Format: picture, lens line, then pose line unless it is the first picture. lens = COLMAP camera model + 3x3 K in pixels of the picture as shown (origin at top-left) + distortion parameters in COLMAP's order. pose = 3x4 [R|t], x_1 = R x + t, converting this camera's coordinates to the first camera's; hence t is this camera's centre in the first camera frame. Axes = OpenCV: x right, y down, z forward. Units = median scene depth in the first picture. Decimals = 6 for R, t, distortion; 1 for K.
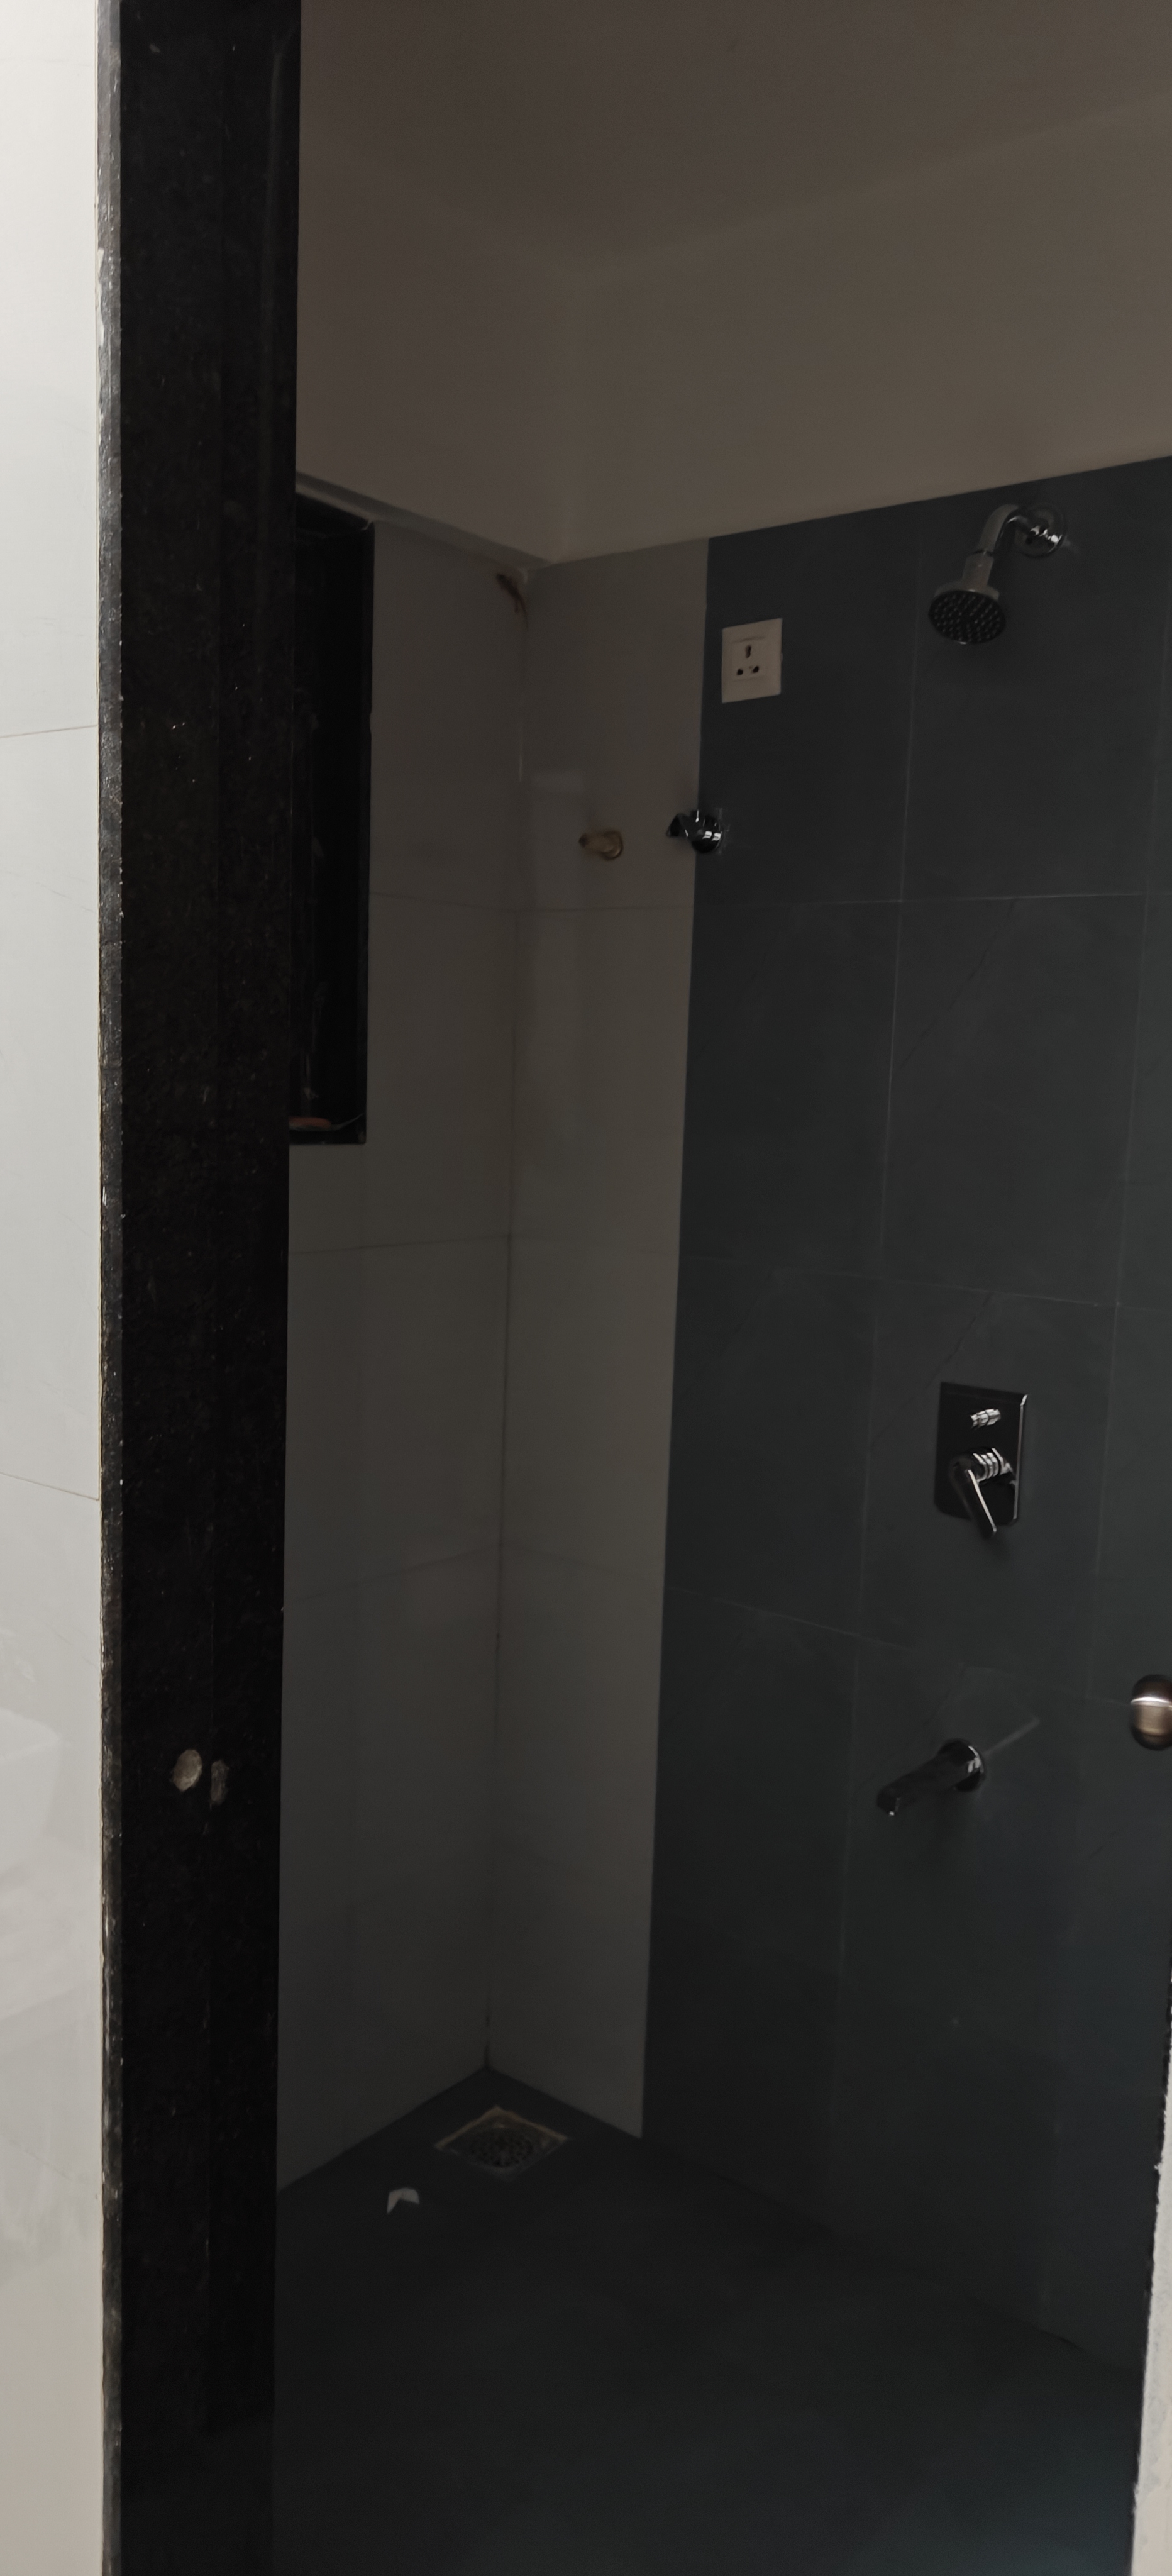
lens RADIAL K [[1834.9, 0, 613.9], [0, 1834.9, 1283.2], [0, 0, 1]] dist [0.039116, -0.065600]
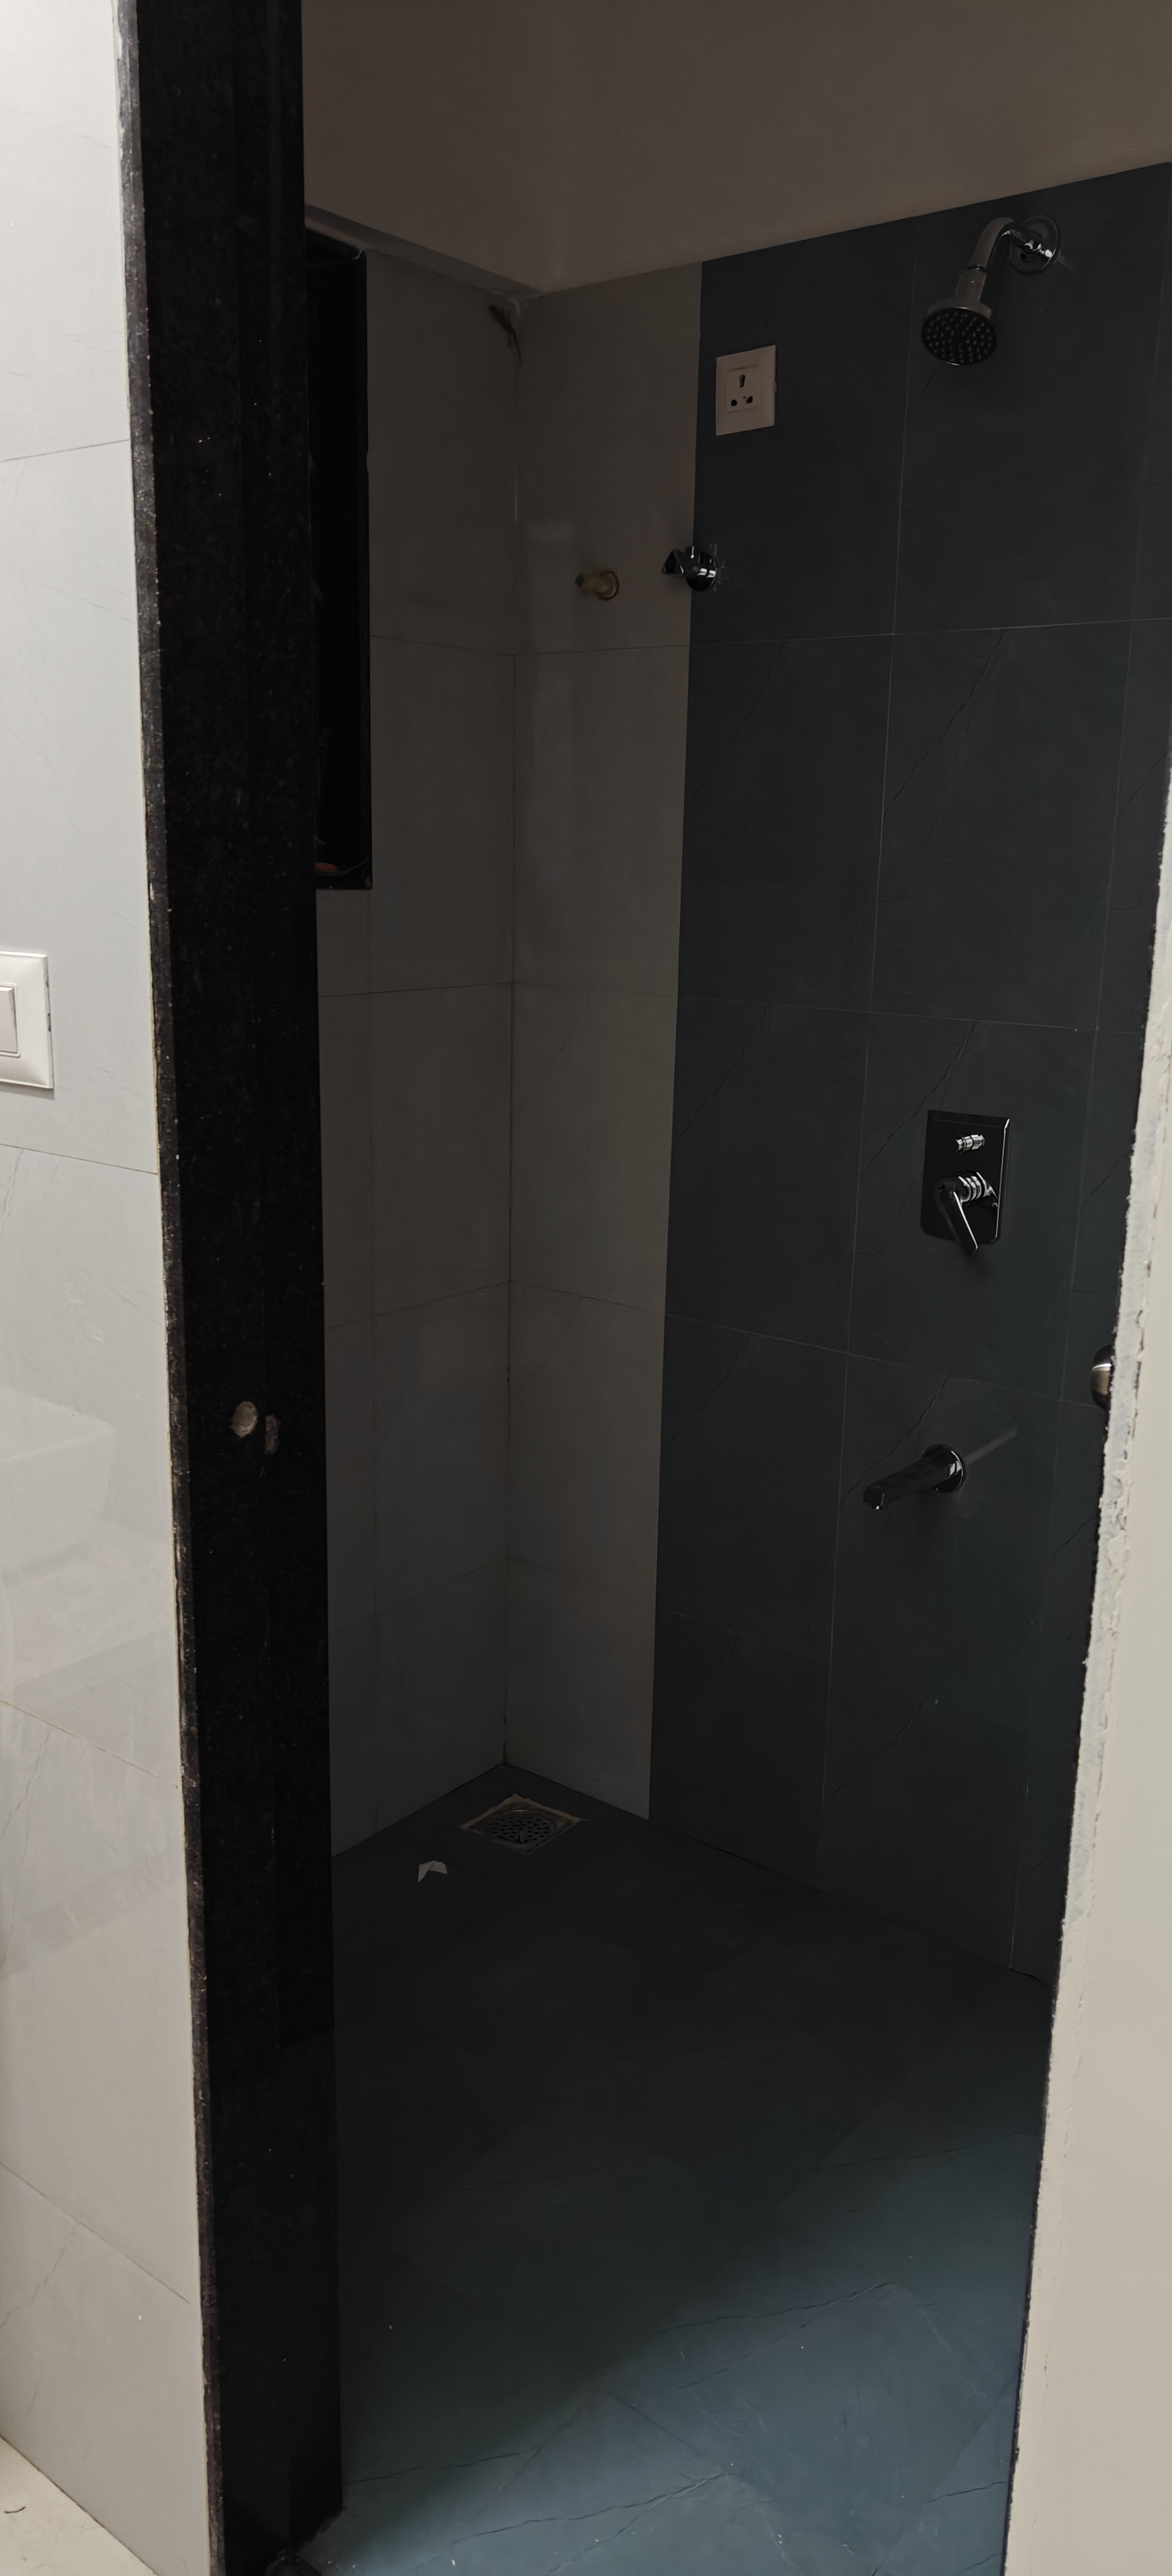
lens RADIAL K [[1824.8, 0, 586.0], [0, 1824.8, 1288.0], [0, 0, 1]] dist [0.009092, -0.006696]
pose [[0.999826, -0.011299, -0.014866, -0.005201], [0.012980, 0.992888, 0.118341, 0.053153], [0.013423, -0.118513, 0.992862, -0.088139]]
